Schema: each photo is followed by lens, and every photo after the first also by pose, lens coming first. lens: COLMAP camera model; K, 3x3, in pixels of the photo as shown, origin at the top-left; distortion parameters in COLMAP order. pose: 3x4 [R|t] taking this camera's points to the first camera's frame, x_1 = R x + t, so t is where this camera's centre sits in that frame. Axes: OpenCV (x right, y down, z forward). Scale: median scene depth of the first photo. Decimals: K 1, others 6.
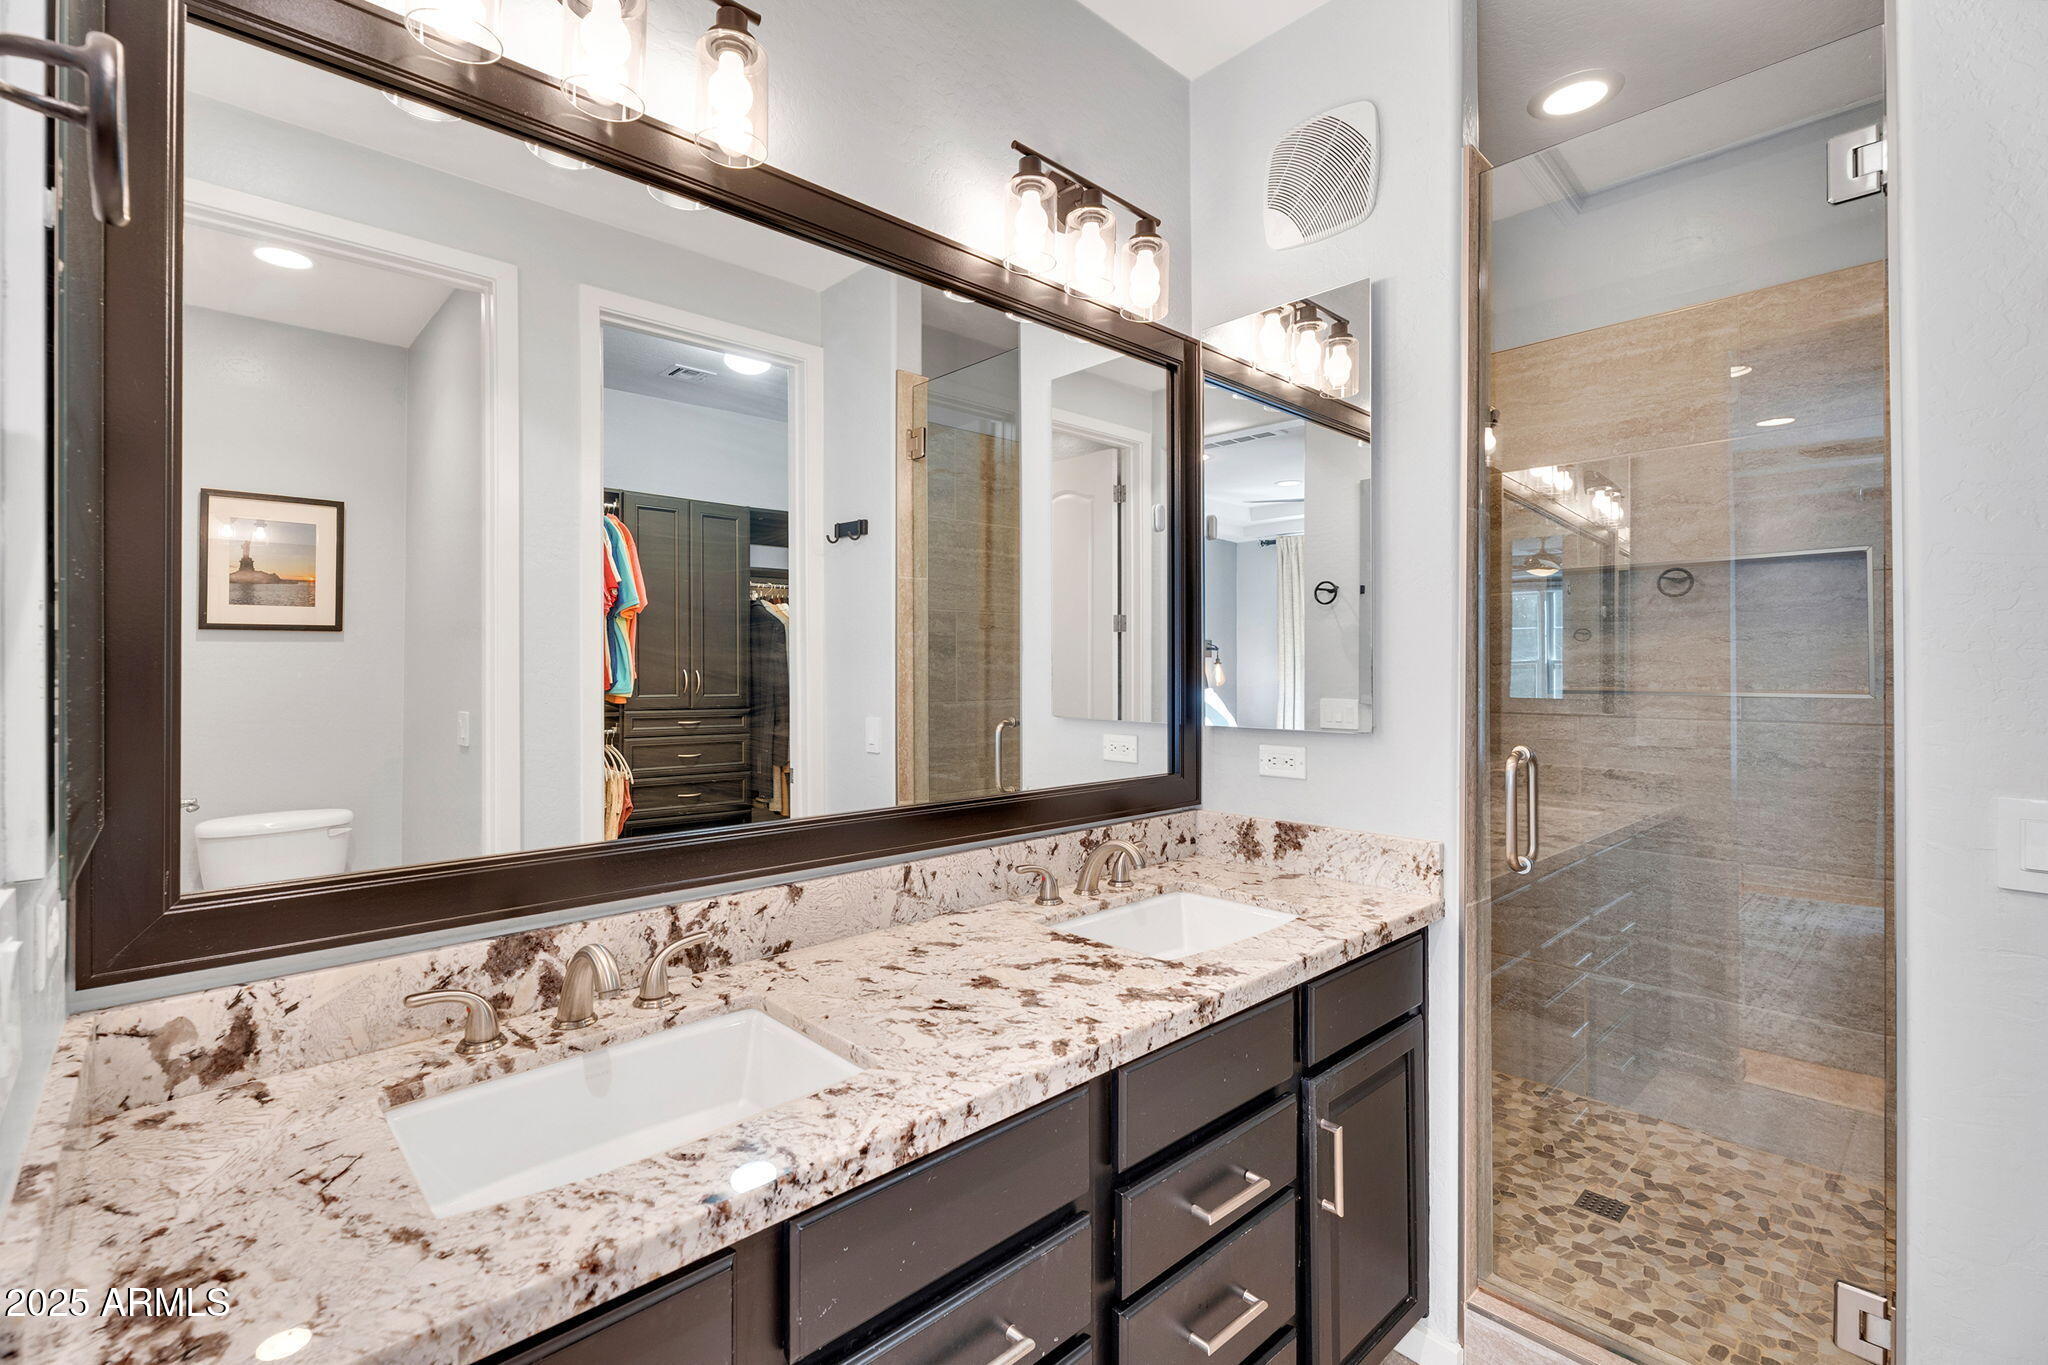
lens RADIAL K [[927.8, 0, 1011.9], [0, 927.8, 663.2], [0, 0, 1]] dist [0.002088, 0.000999]
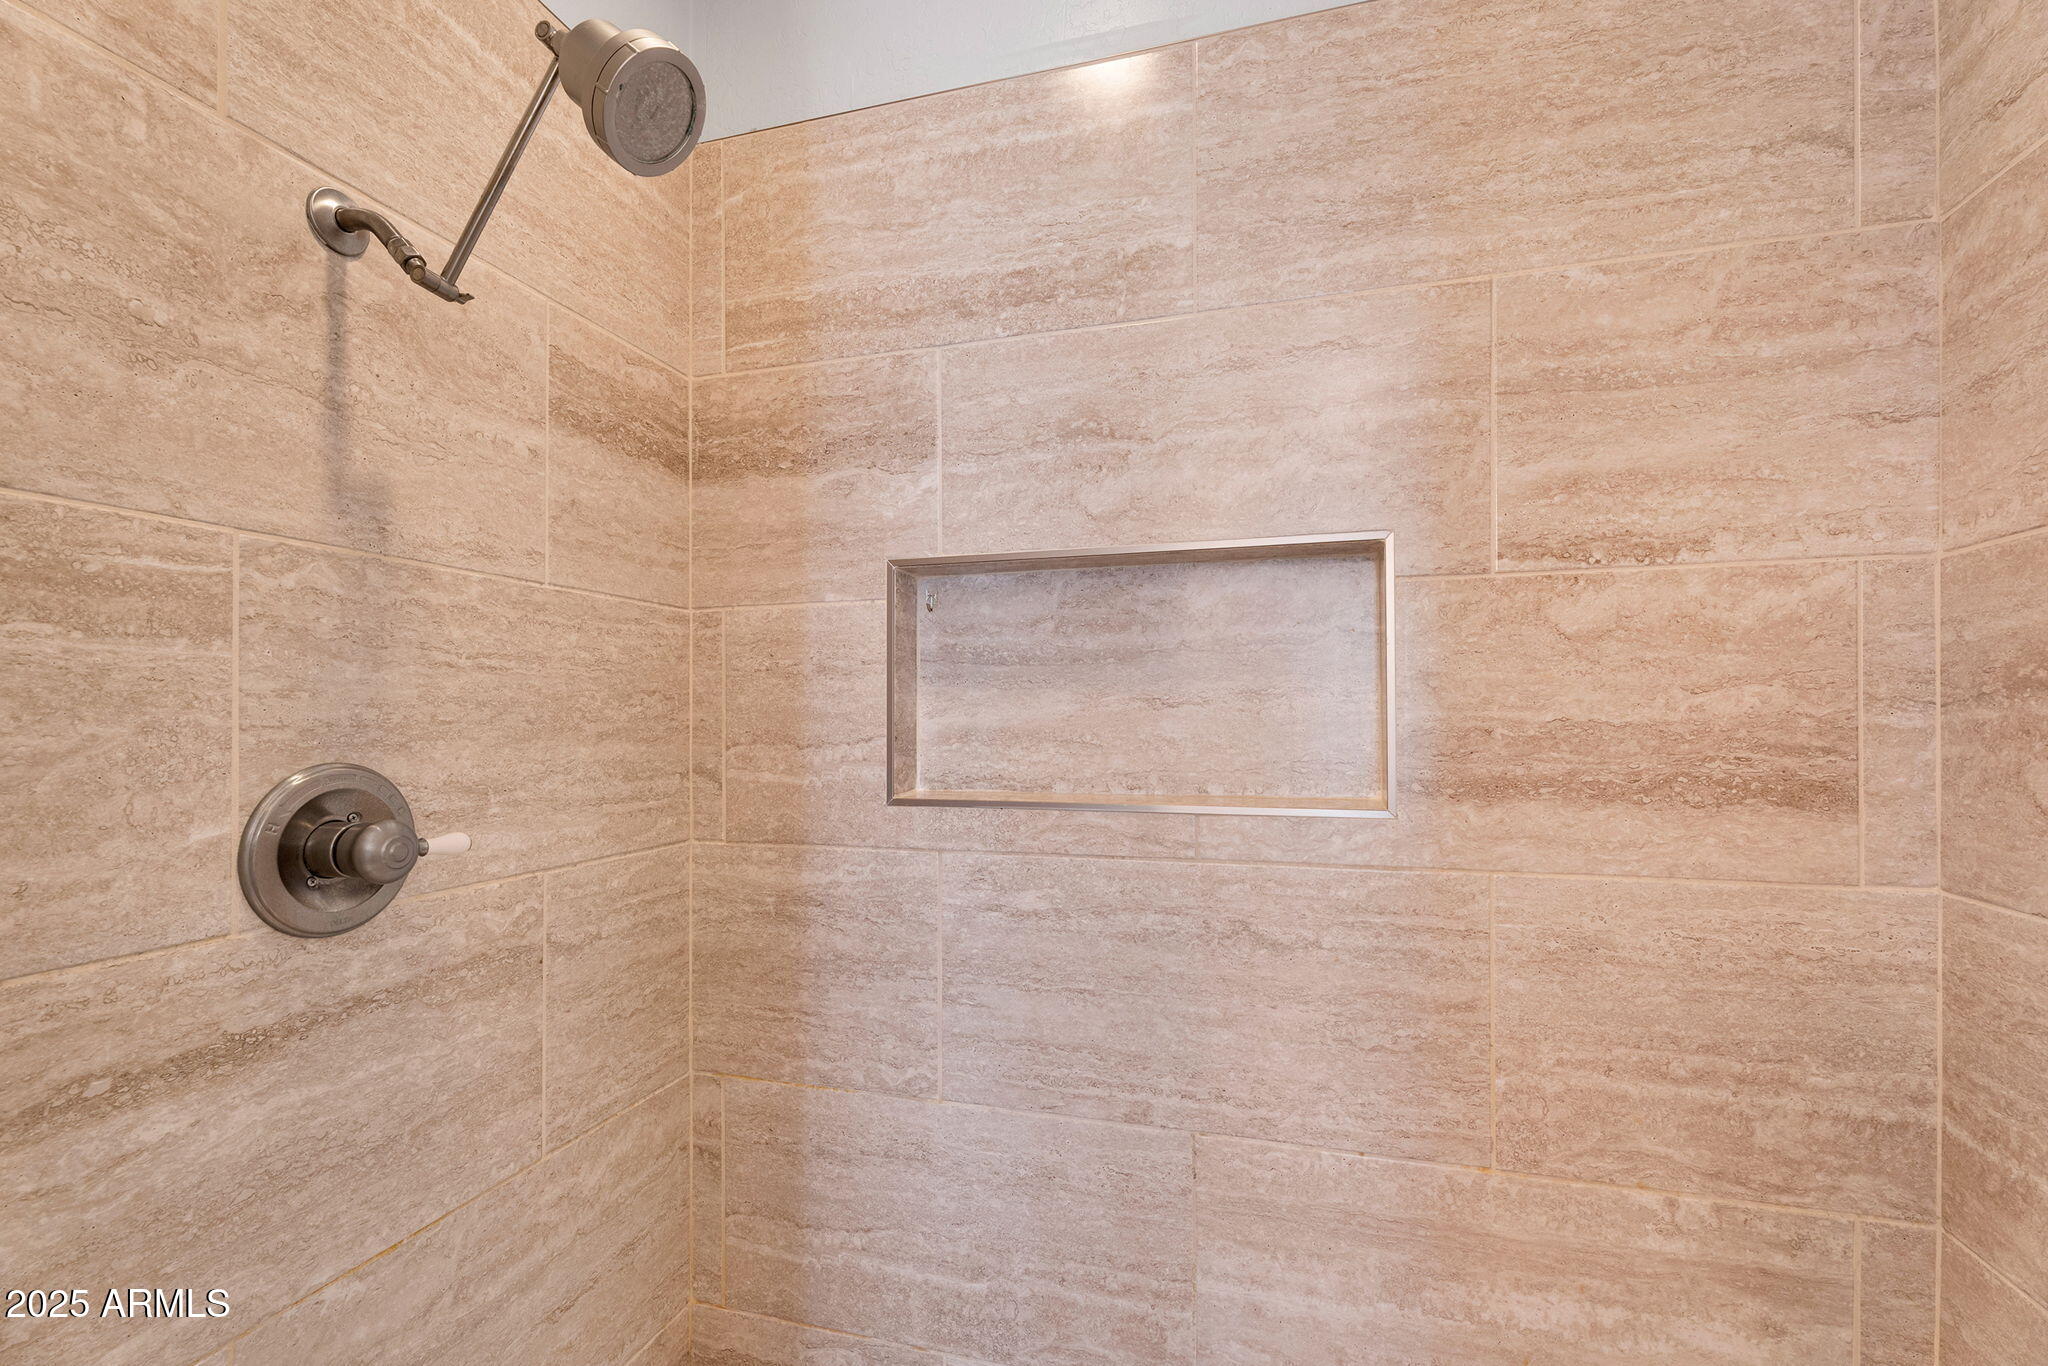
lens RADIAL K [[927.8, 0, 1033.3], [0, 927.8, 723.1], [0, 0, 1]] dist [0.002088, 0.000999]
pose [[0.859438, 0.001676, 0.511237, 0.429912], [-0.004681, 0.999979, 0.004591, -0.016138], [-0.511218, -0.006338, 0.859428, 0.584631]]
